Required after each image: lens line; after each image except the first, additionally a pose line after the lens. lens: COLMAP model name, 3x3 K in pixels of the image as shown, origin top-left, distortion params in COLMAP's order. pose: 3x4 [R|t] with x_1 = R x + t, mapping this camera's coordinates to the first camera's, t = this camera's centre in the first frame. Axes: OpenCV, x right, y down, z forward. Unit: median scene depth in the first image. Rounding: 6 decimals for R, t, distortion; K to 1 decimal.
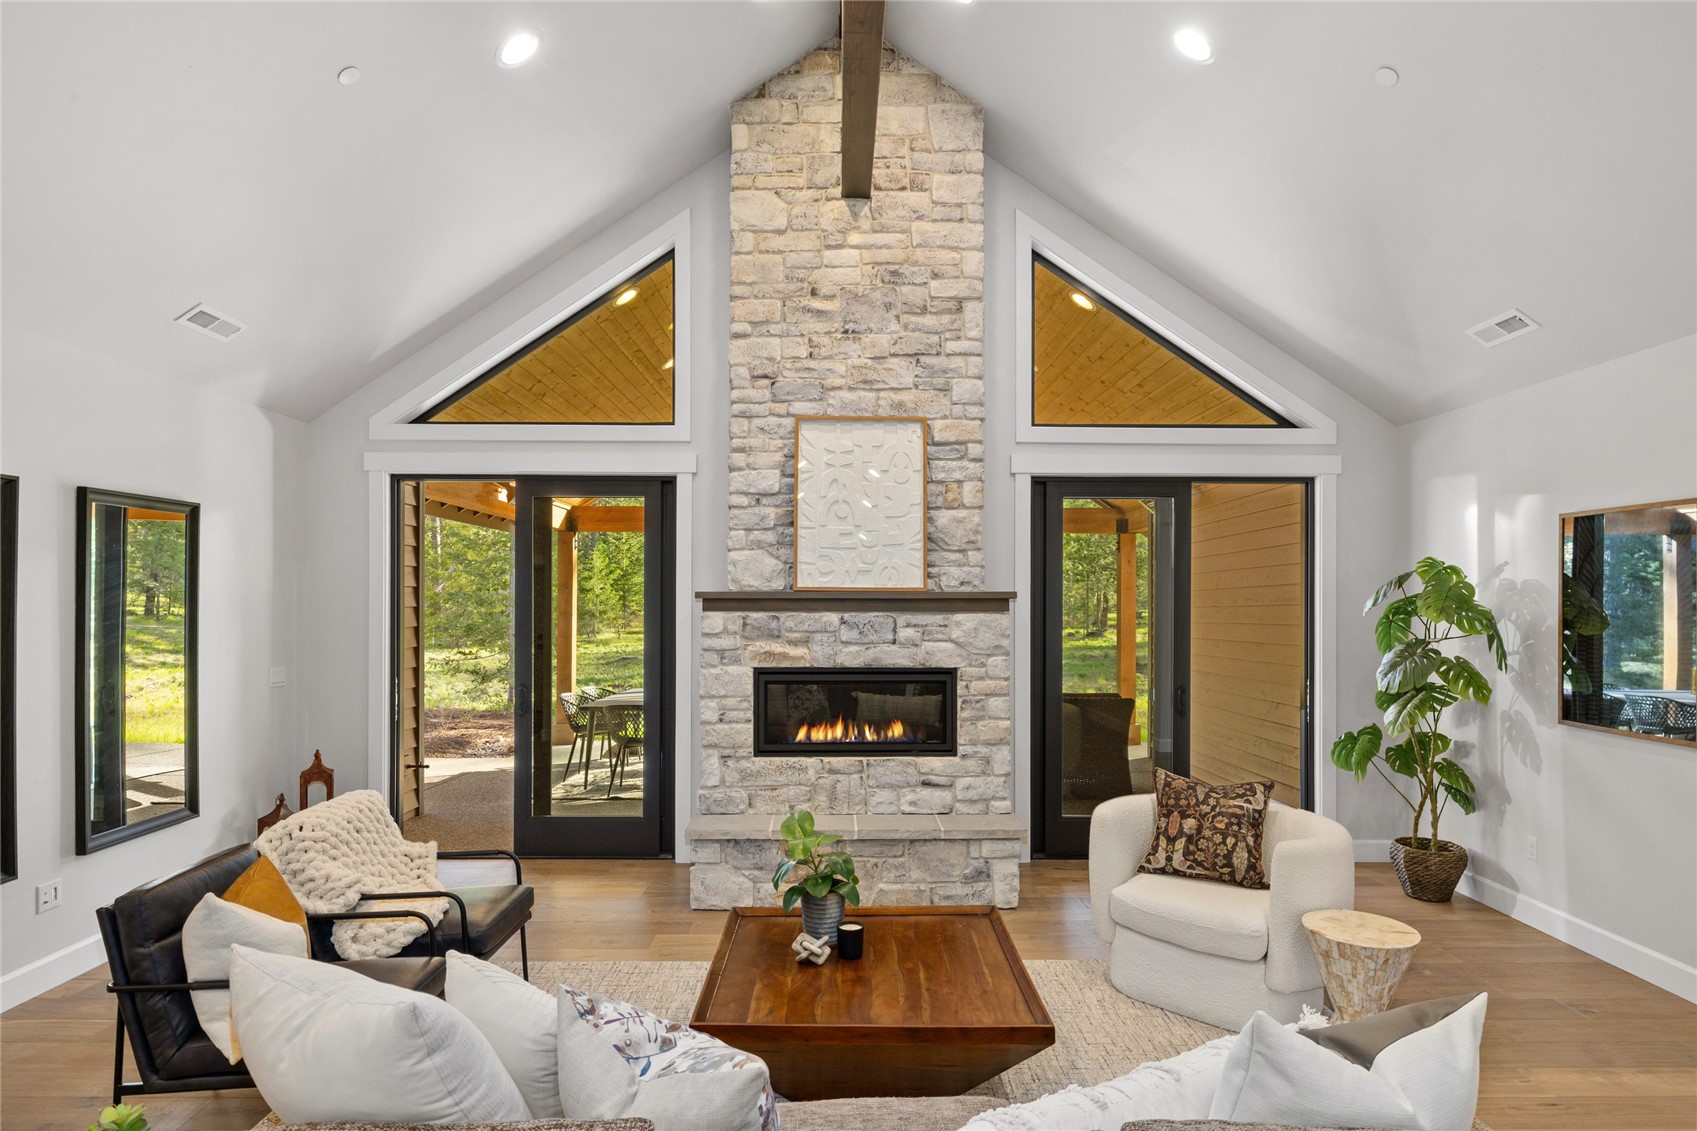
lens RADIAL K [[939.1, 0, 838.8], [0, 939.1, 599.4], [0, 0, 1]] dist [0.000161, 0.002312]
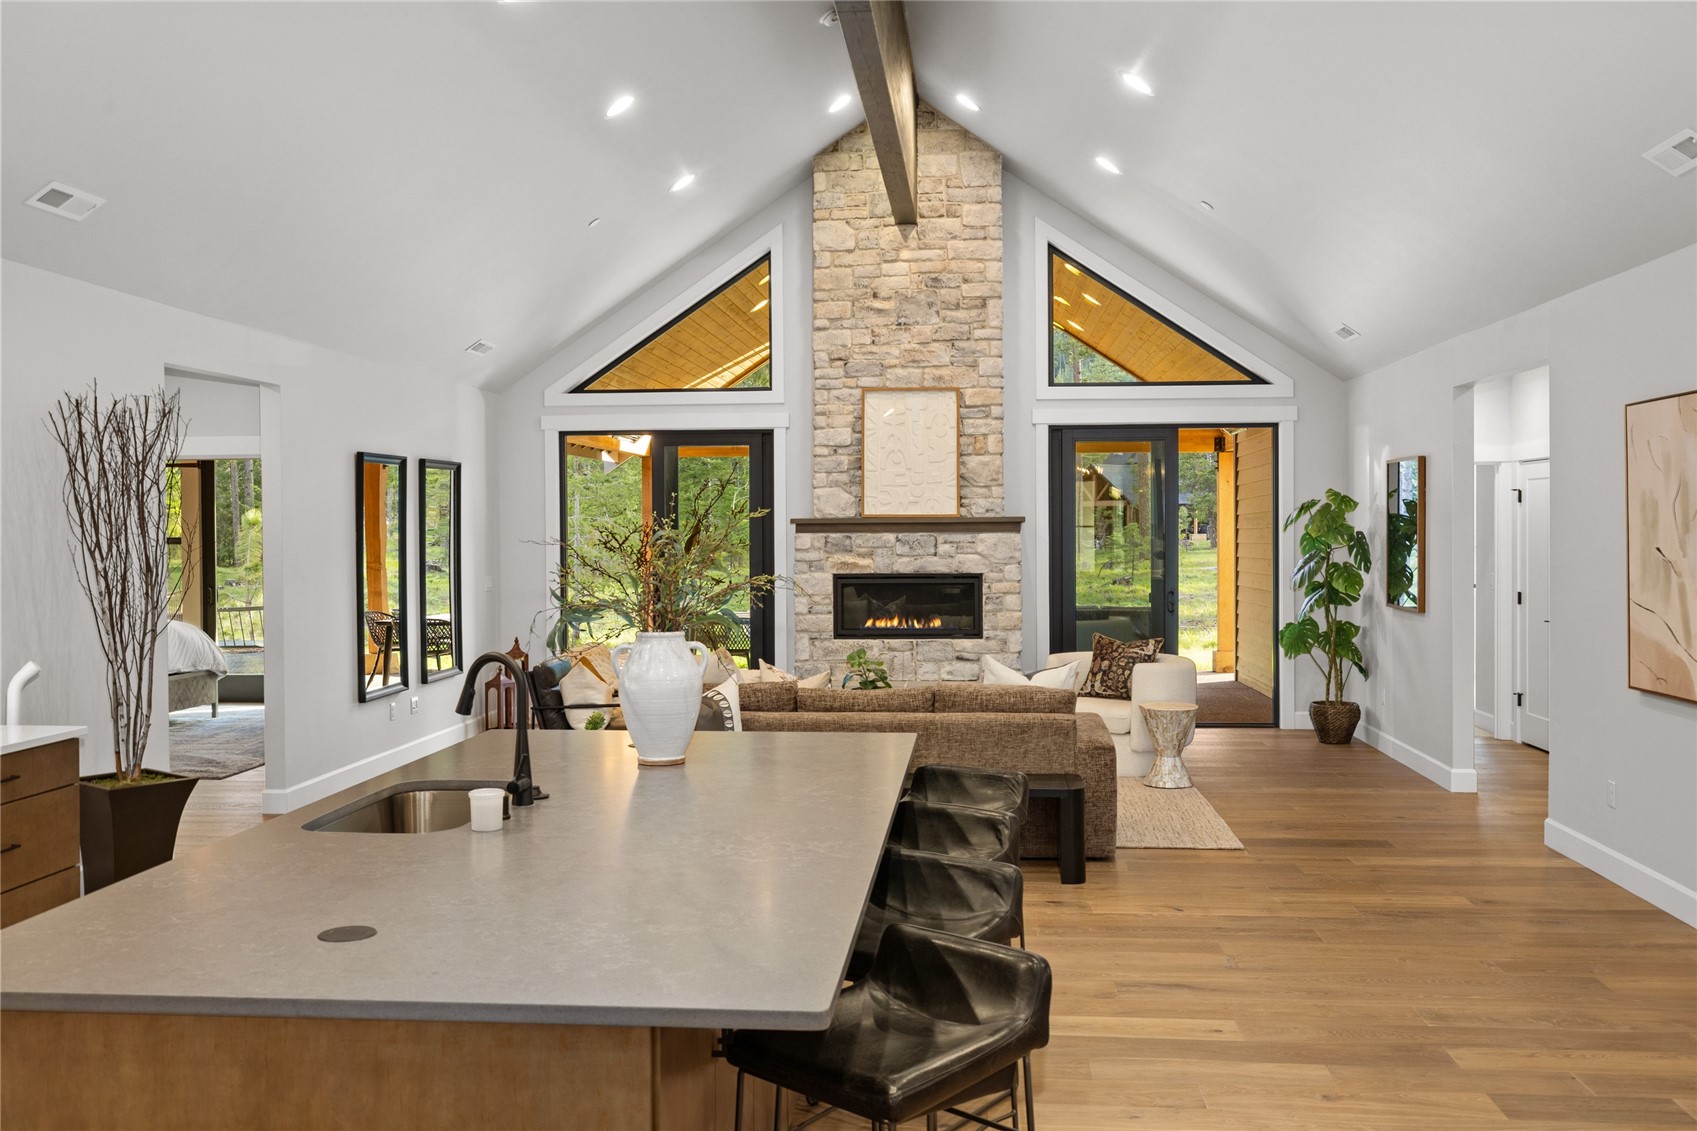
lens RADIAL K [[1466.6, 0, 826.7], [0, 1466.6, 544.4], [0, 0, 1]] dist [-0.003712, 0.007632]
pose [[0.994412, -0.006760, -0.105352, 0.123499], [0.008298, 0.999865, 0.014162, -0.000619], [0.105242, -0.014957, 0.994334, -1.104603]]
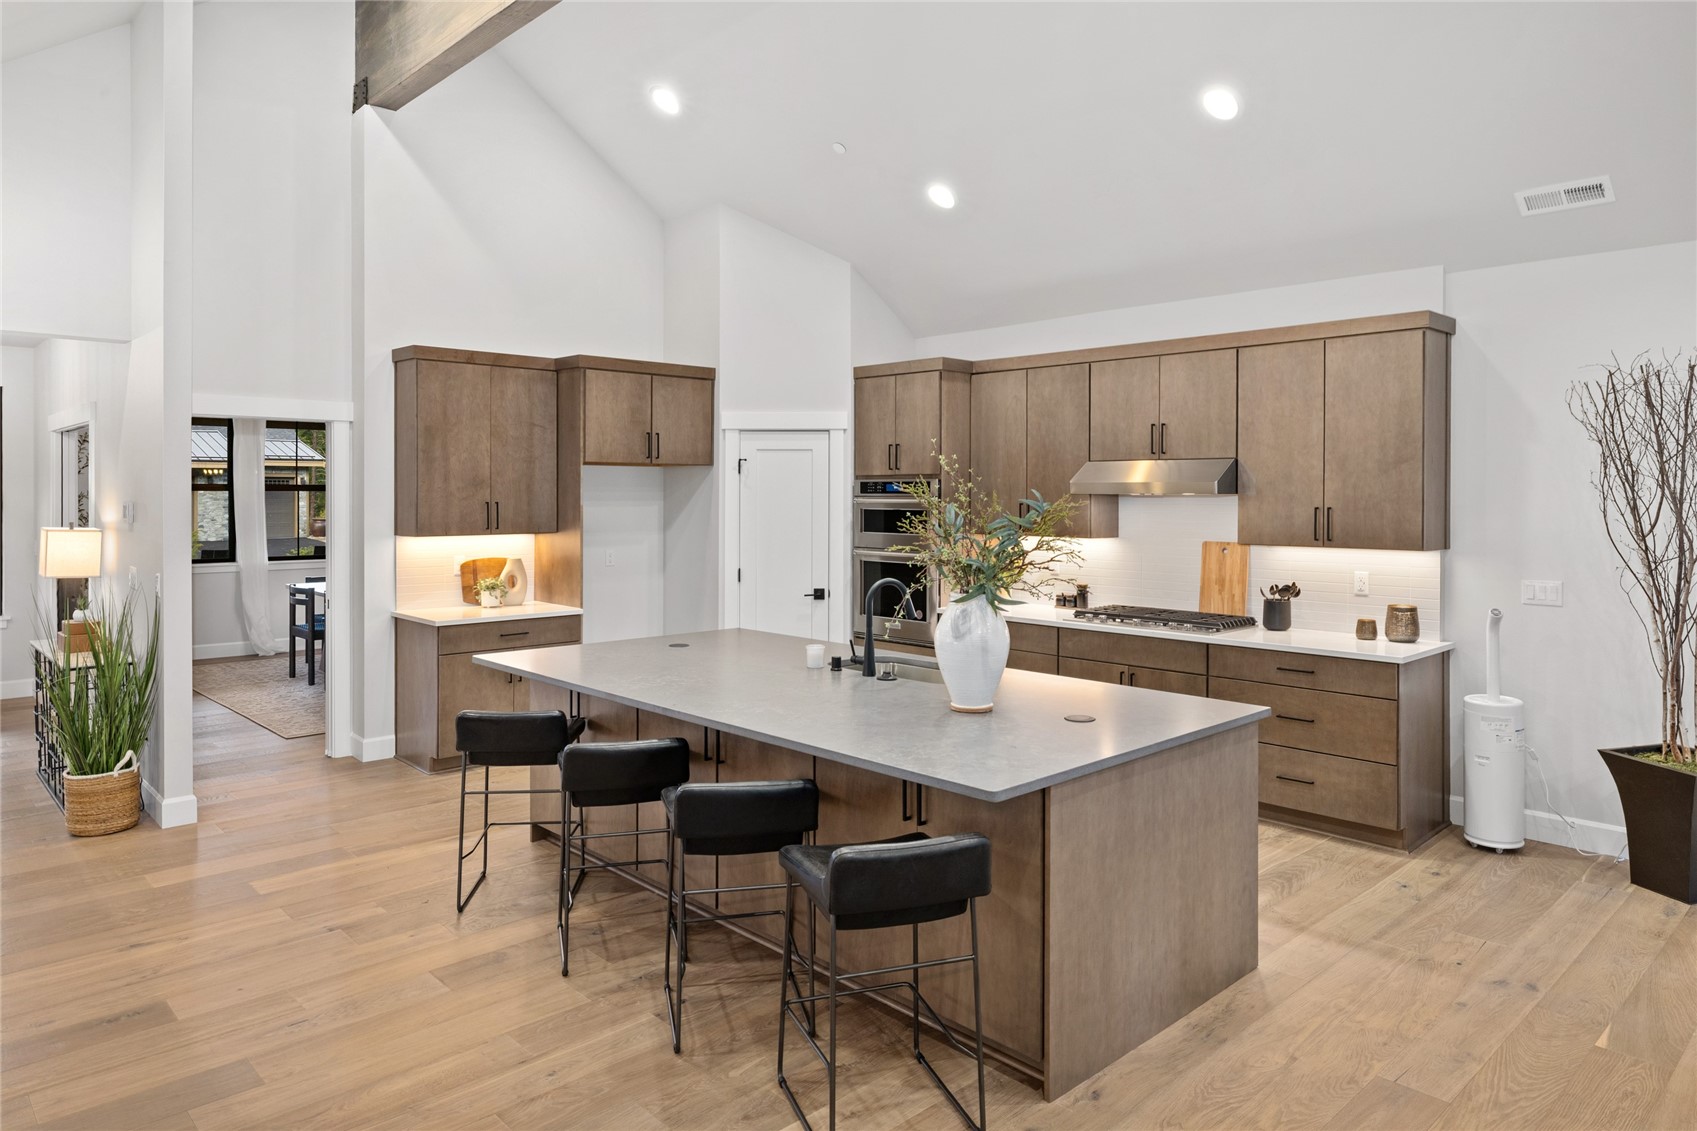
lens RADIAL K [[1096.4, 0, 840.1], [0, 1096.4, 494.6], [0, 0, 1]] dist [-0.005434, 0.015697]
pose [[-0.731518, -0.001217, -0.681821, 0.483415], [0.000396, 0.999997, -0.002210, -0.001419], [0.681822, -0.001887, -0.731516, 0.176936]]
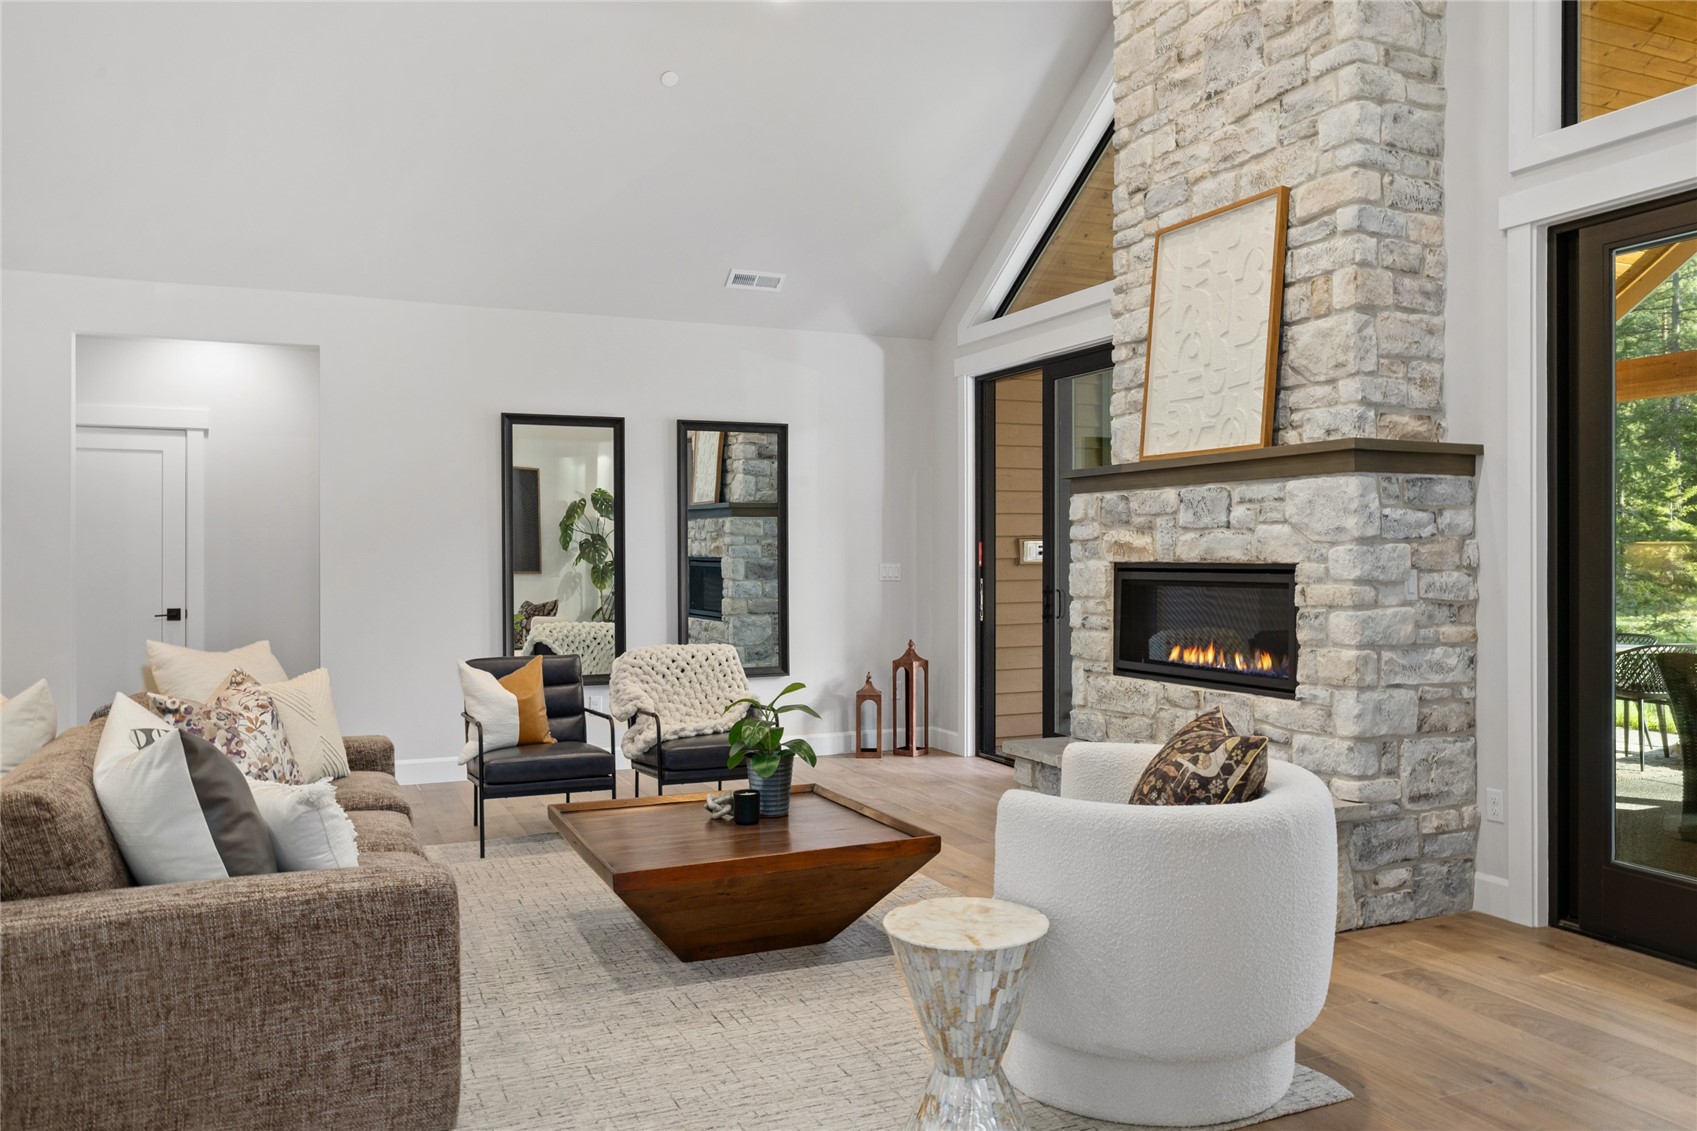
lens RADIAL K [[1268.3, 0, 851.5], [0, 1268.3, 556.9], [0, 0, 1]] dist [-0.007723, 0.042205]
pose [[0.398556, -0.000843, -0.917144, 0.789559], [0.004961, 0.999987, 0.001237, 0.064294], [0.917130, -0.005043, 0.398555, 0.362207]]
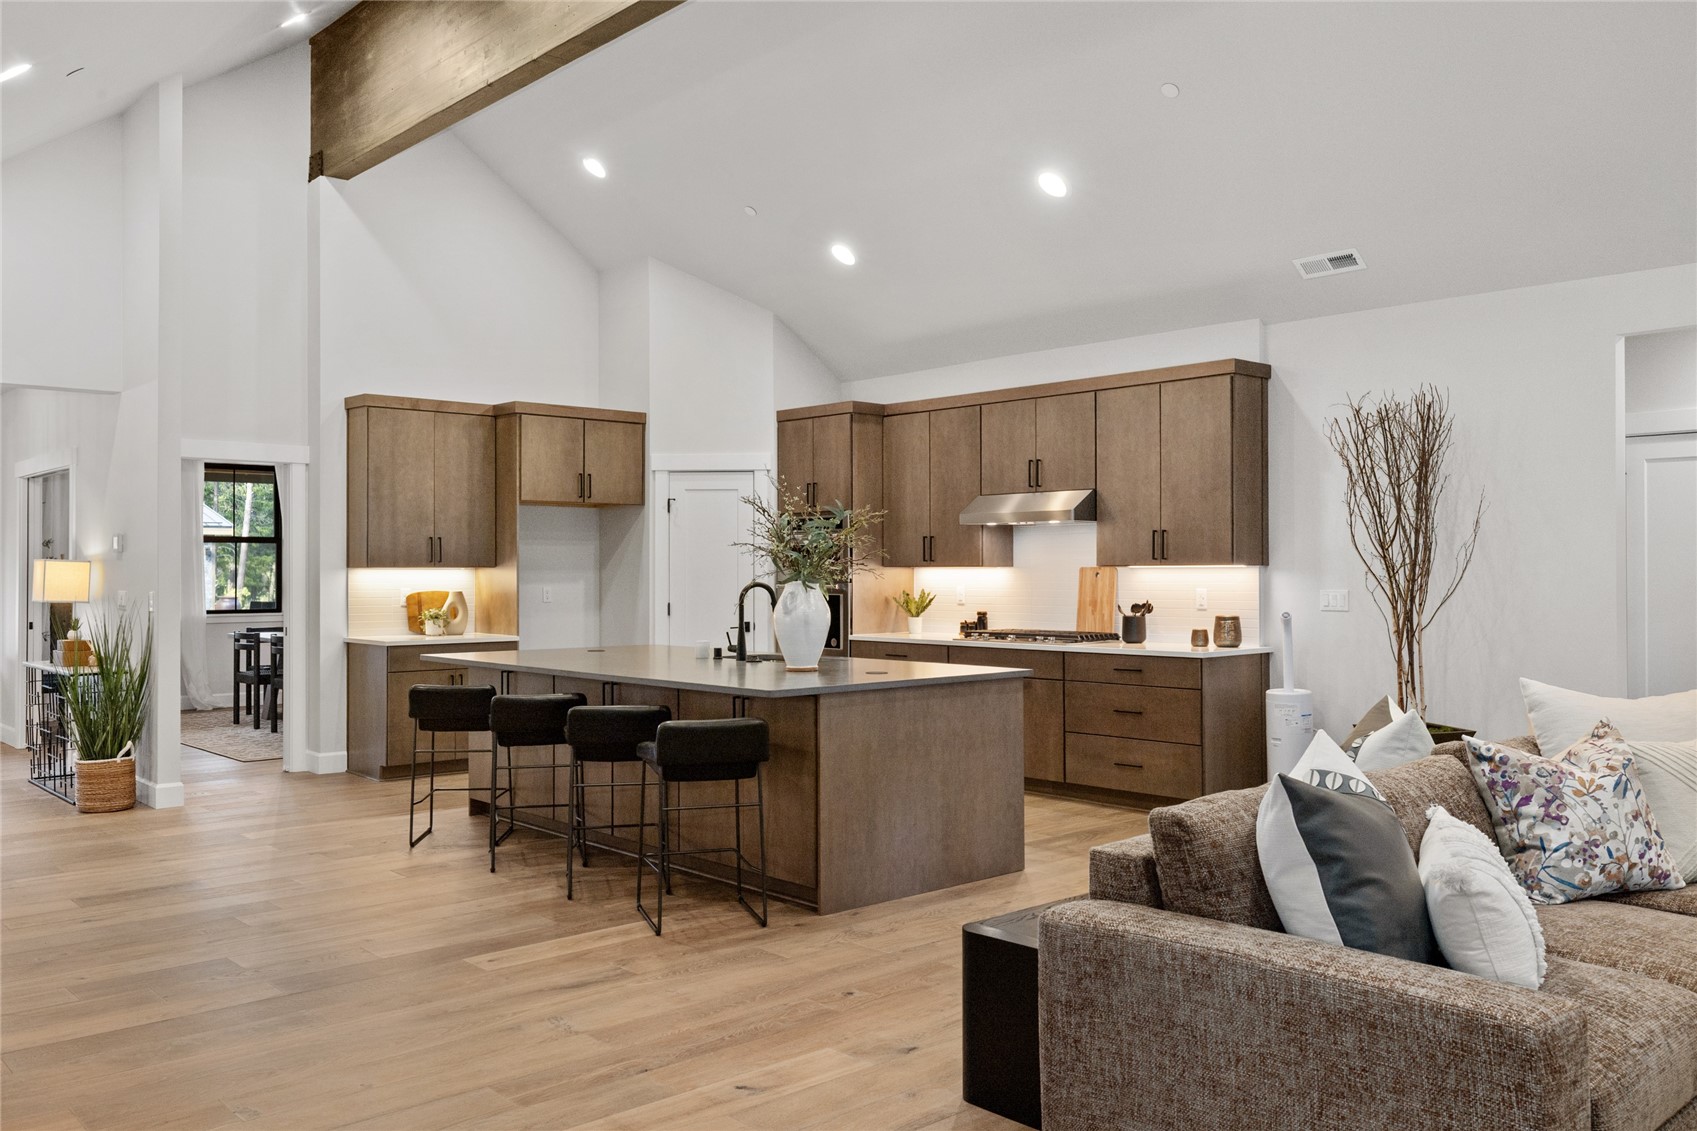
lens RADIAL K [[1390.1, 0, 840.9], [0, 1390.1, 555.0], [0, 0, 1]] dist [-0.005663, 0.023089]
pose [[-0.745654, -0.007175, -0.666294, 0.694167], [0.004757, 0.999859, -0.016090, 0.056399], [0.666316, -0.015167, -0.745515, 0.610229]]
